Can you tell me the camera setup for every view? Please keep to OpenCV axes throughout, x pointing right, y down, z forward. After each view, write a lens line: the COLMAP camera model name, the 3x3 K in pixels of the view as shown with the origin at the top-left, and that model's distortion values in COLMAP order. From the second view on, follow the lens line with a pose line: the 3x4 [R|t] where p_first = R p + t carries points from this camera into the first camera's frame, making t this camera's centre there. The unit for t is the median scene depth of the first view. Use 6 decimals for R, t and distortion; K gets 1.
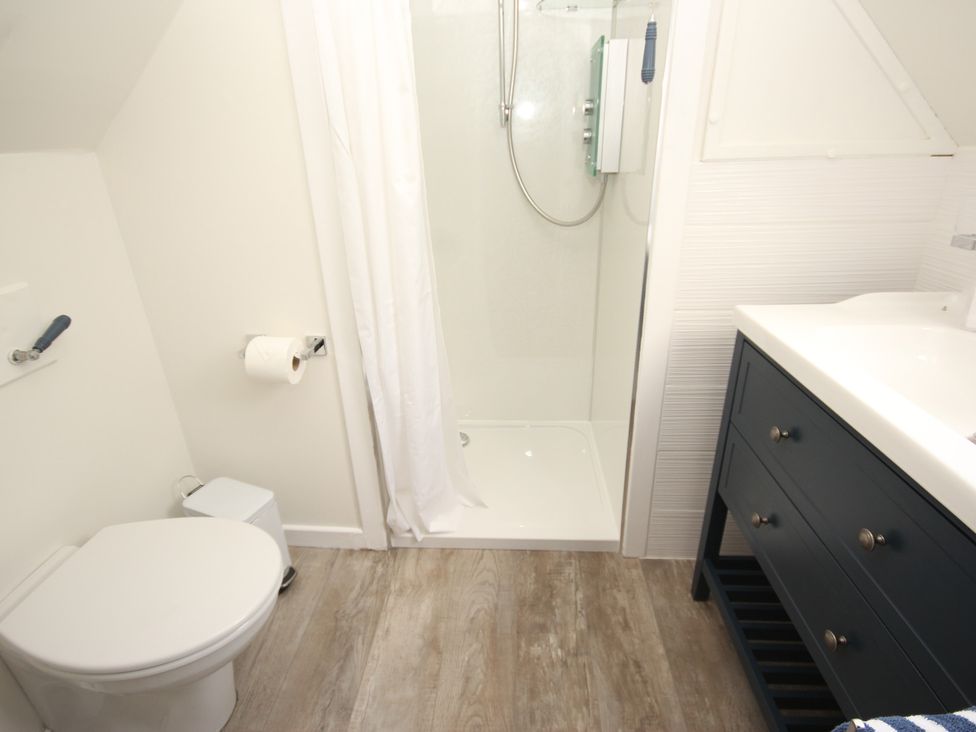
lens RADIAL K [[509.4, 0, 488.0], [0, 509.4, 366.0], [0, 0, 1]] dist [0.003518, -0.000875]
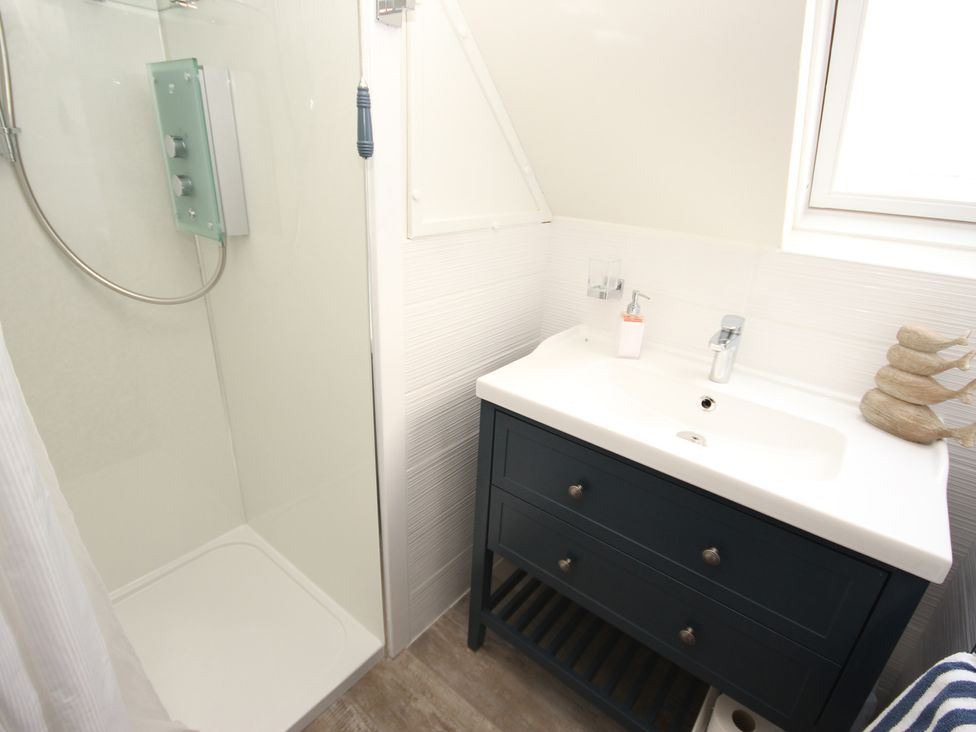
lens RADIAL K [[509.4, 0, 488.0], [0, 509.4, 366.0], [0, 0, 1]] dist [0.003518, -0.000875]
pose [[0.579081, -0.268871, 0.769658, -0.214659], [0.271129, 0.953830, 0.129216, -0.212345], [-0.768866, 0.133850, 0.625244, 0.281322]]
